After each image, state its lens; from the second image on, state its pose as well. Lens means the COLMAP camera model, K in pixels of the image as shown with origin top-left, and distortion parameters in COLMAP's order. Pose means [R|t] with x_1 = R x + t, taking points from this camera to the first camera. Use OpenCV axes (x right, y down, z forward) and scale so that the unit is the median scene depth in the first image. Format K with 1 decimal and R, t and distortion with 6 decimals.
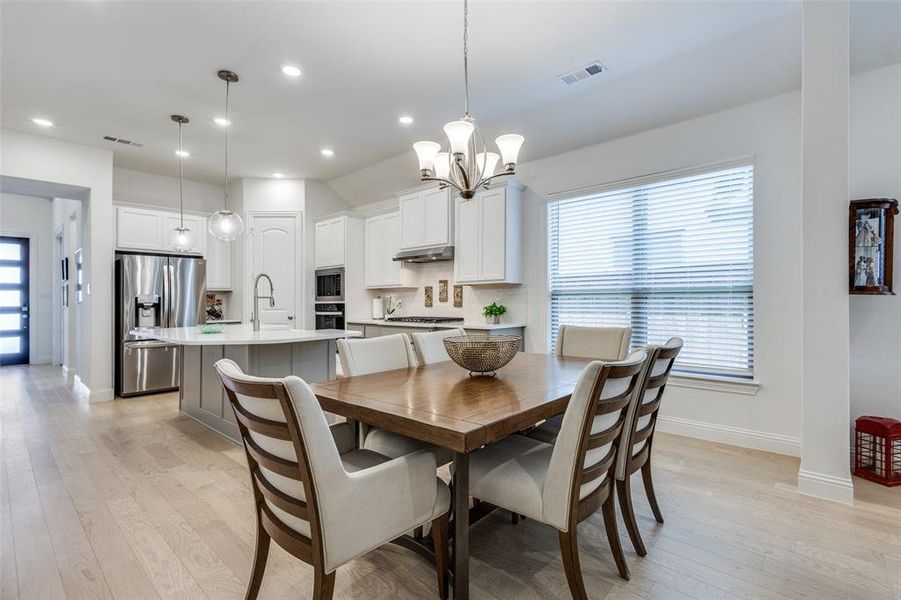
lens RADIAL K [[418.0, 0, 450.4], [0, 418.0, 295.1], [0, 0, 1]] dist [0.016097, -0.004119]
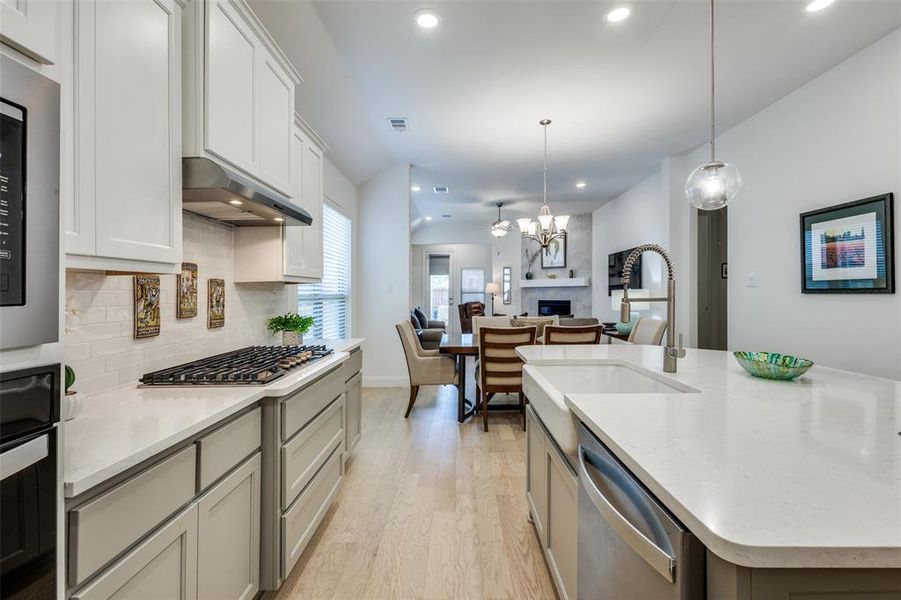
lens RADIAL K [[418.0, 0, 444.8], [0, 418.0, 303.3], [0, 0, 1]] dist [0.016097, -0.004119]
pose [[-0.645991, -0.000431, 0.763345, -0.474657], [0.011550, 0.999880, 0.010339, 0.000492], [-0.763258, 0.015496, -0.645908, 1.078055]]
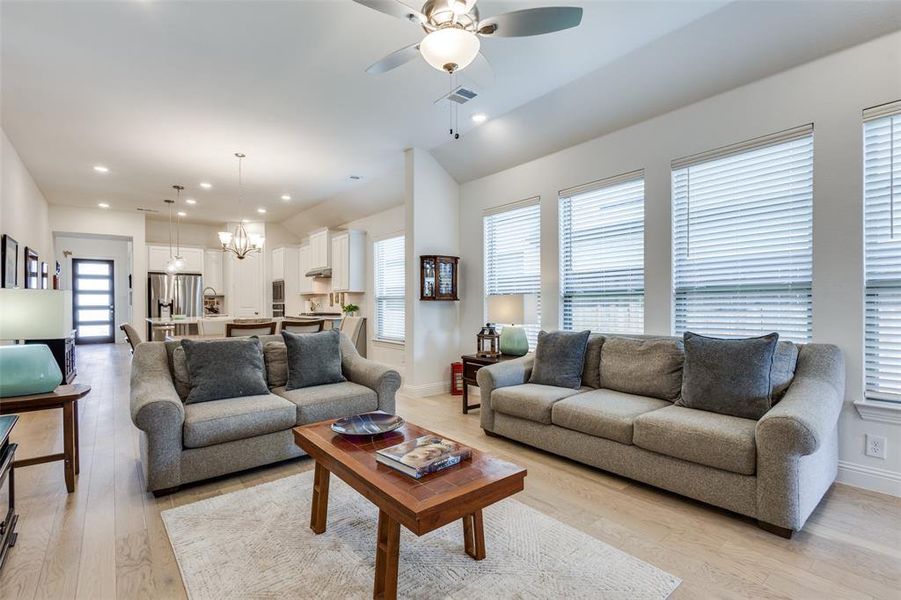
lens RADIAL K [[418.0, 0, 452.7], [0, 418.0, 301.5], [0, 0, 1]] dist [0.016097, -0.004119]
pose [[0.989095, 0.000055, -0.147277, 0.641582], [0.002457, 0.999855, 0.016872, -0.013623], [0.147256, -0.017050, 0.988951, -0.475240]]
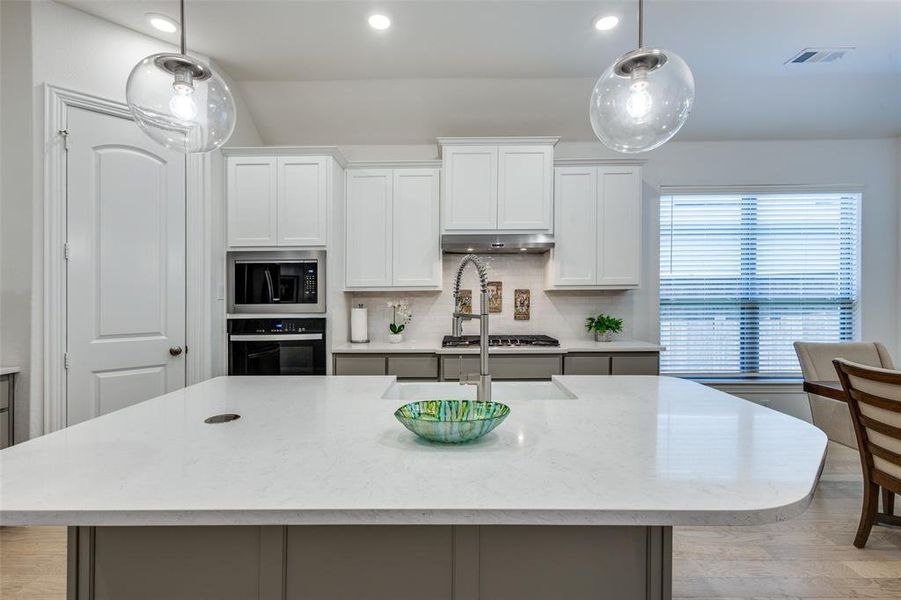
lens RADIAL K [[418.0, 0, 446.9], [0, 418.0, 295.9], [0, 0, 1]] dist [0.016097, -0.004119]
pose [[0.746103, 0.015167, 0.665658, -0.540867], [-0.007642, 0.999870, -0.014218, -0.001553], [-0.665787, 0.005521, 0.746121, 0.538143]]
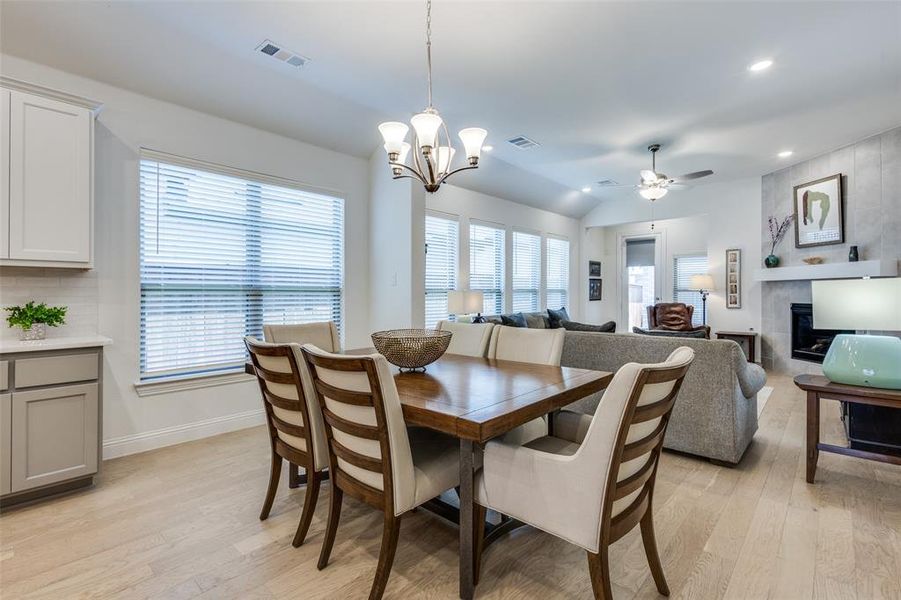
lens RADIAL K [[418.0, 0, 447.3], [0, 418.0, 293.7], [0, 0, 1]] dist [0.016097, -0.004119]
pose [[0.003609, 0.012859, 0.999911, -0.393944], [-0.009509, 0.999873, -0.012824, 0.008838], [-0.999948, -0.009462, 0.003731, 0.395287]]
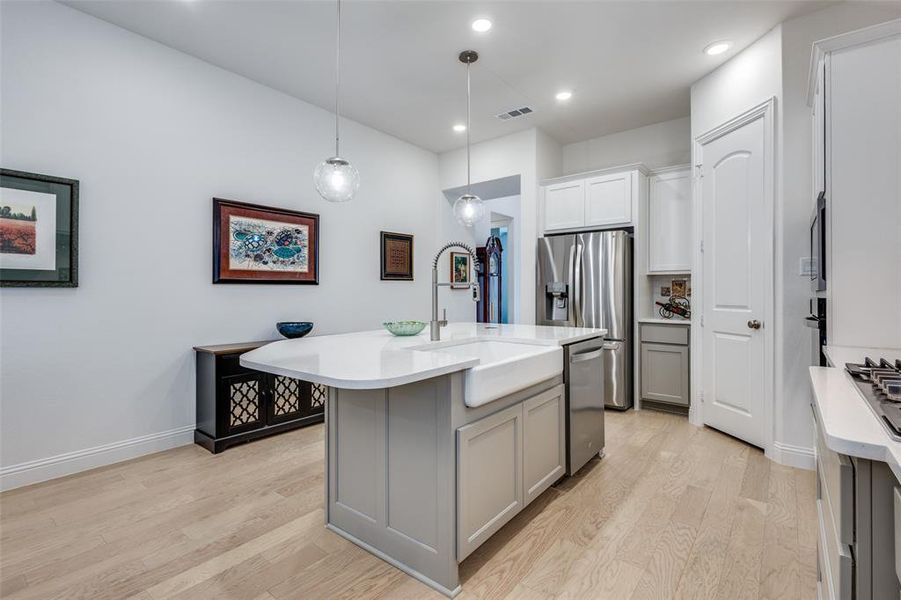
lens RADIAL K [[418.0, 0, 455.0], [0, 418.0, 286.9], [0, 0, 1]] dist [0.016097, -0.004119]
pose [[0.068014, -0.003133, -0.997679, 0.101785], [0.013974, 0.999900, -0.002187, 0.007582], [0.997587, -0.013793, 0.068051, 0.718508]]
